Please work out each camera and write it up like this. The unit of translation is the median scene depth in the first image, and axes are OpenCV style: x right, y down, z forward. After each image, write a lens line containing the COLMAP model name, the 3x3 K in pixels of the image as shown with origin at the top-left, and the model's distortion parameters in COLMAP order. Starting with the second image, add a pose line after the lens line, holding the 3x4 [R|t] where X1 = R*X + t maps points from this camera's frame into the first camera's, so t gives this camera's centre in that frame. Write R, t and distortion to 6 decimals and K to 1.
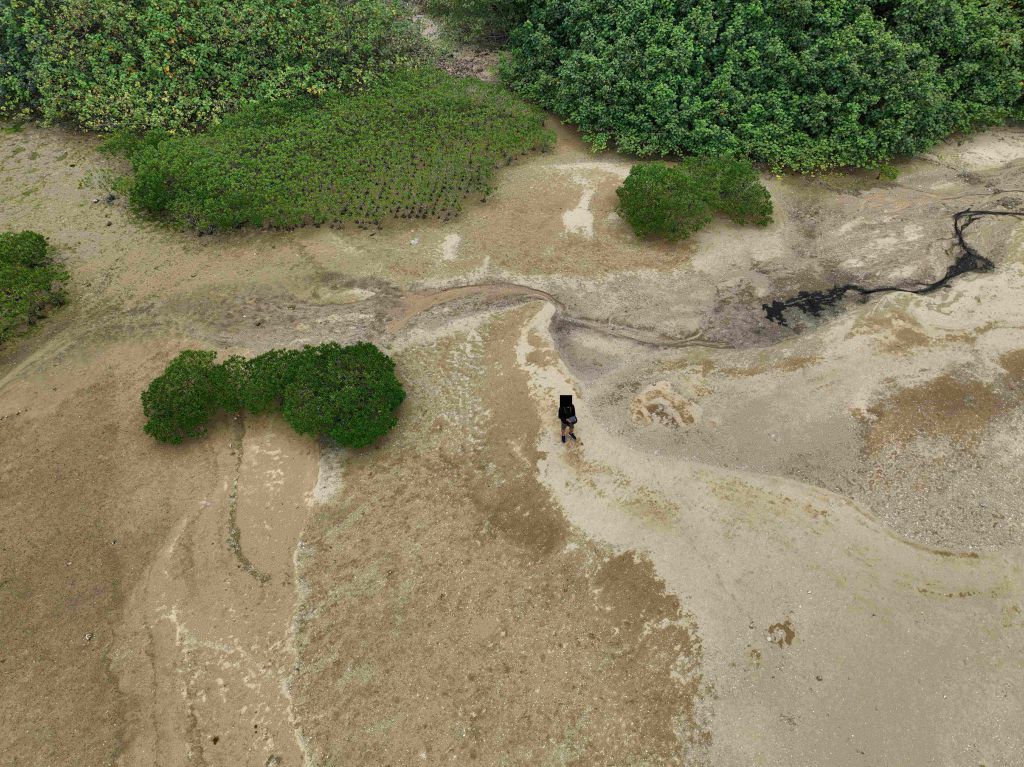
lens RADIAL K [[699.2, 0, 512.0], [0, 699.2, 383.5], [0, 0, 1]] dist [0.001230, 0.002752]
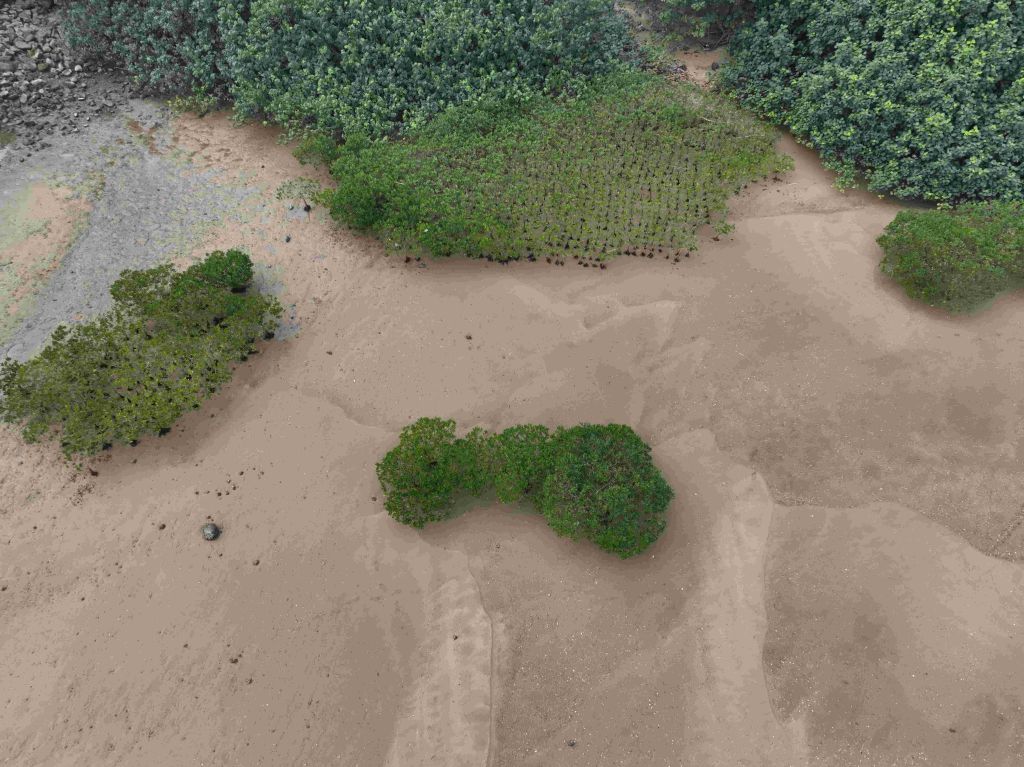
lens RADIAL K [[699.2, 0, 512.0], [0, 699.2, 383.5], [0, 0, 1]] dist [0.001230, 0.002752]
pose [[0.993075, 0.081678, -0.084443, -0.197656], [-0.076162, 0.994868, 0.066605, -0.112716], [0.089450, -0.059712, 0.994200, 0.081586]]
